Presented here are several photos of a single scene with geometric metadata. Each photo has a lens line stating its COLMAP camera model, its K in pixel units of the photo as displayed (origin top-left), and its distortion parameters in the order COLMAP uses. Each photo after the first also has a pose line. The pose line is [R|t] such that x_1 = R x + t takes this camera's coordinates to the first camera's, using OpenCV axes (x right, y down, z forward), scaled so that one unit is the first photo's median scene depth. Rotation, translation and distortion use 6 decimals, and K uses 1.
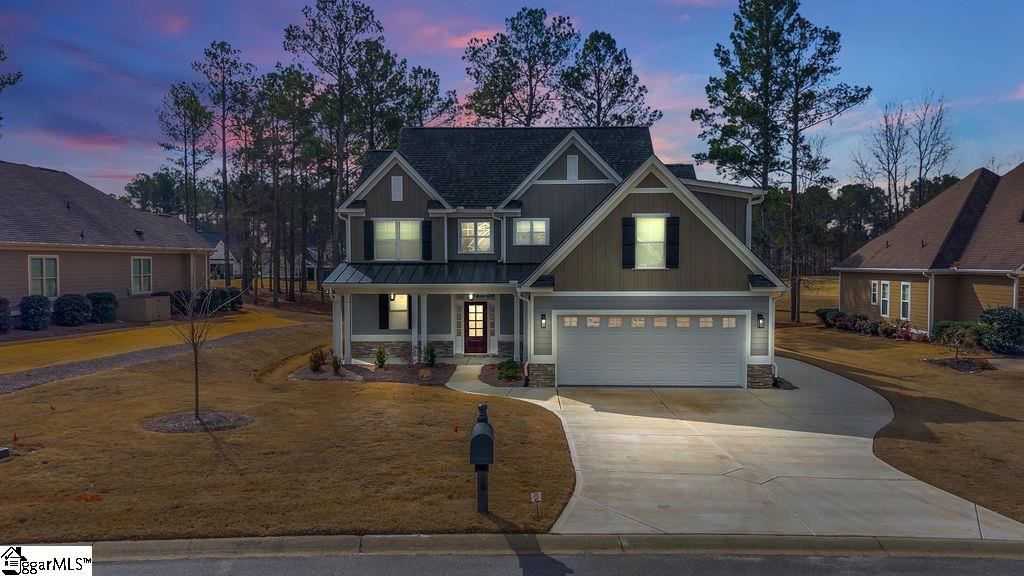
lens RADIAL K [[693.1, 0, 512.0], [0, 693.1, 288.0], [0, 0, 1]] dist [0.007408, 0.000355]
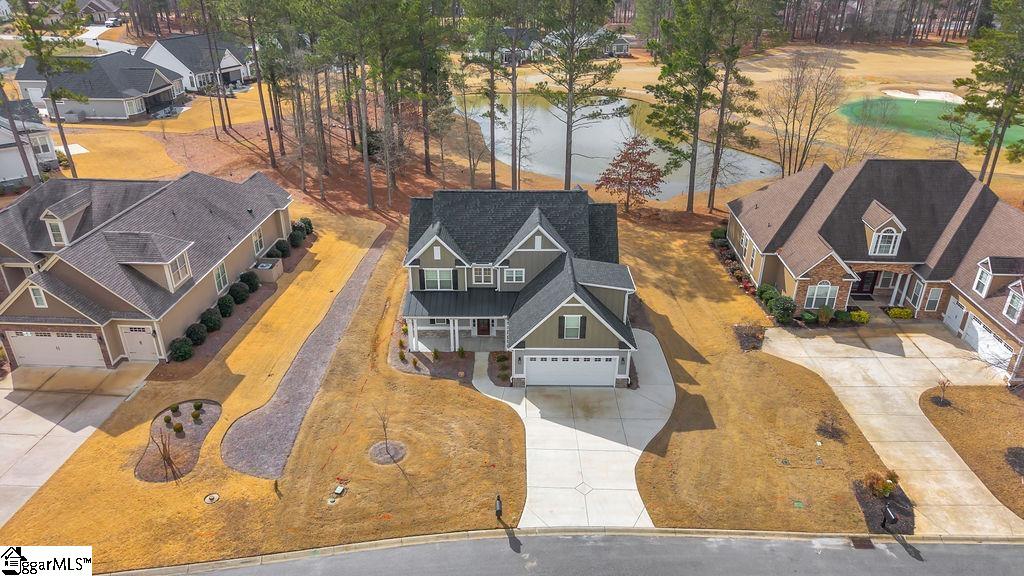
lens RADIAL K [[676.8, 0, 512.0], [0, 676.8, 288.0], [0, 0, 1]] dist [0.035141, -0.002490]
pose [[0.999686, -0.000059, 0.025052, -0.021178], [-0.009924, 0.917252, 0.398184, -0.748599], [-0.023002, -0.398308, 0.916963, -0.601021]]
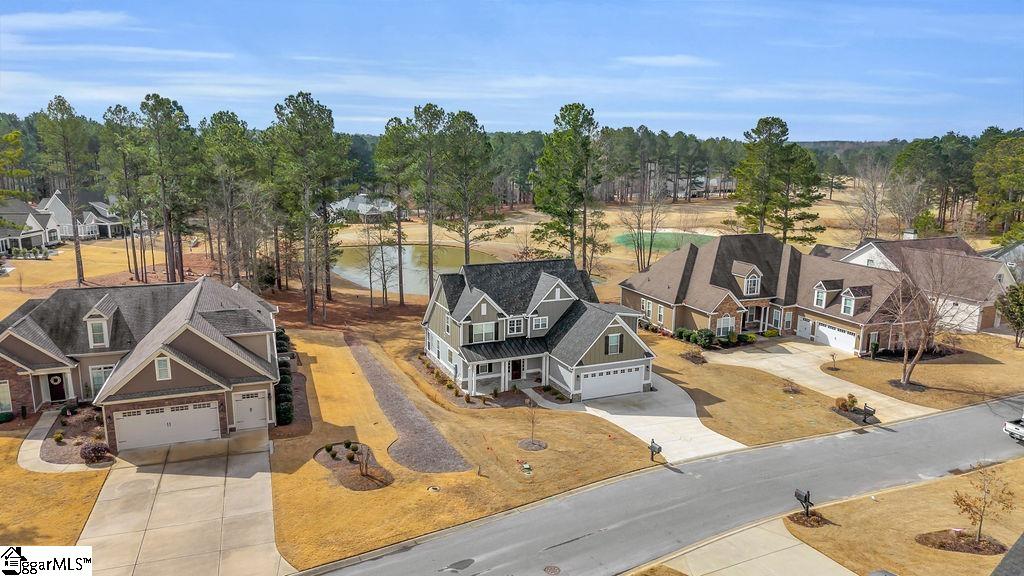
lens RADIAL K [[676.8, 0, 512.0], [0, 676.8, 288.0], [0, 0, 1]] dist [0.035141, -0.002490]
pose [[0.910812, -0.068218, 0.407145, -0.932380], [0.003959, 0.987650, 0.156626, -0.535230], [-0.412801, -0.141045, 0.899834, -0.889264]]
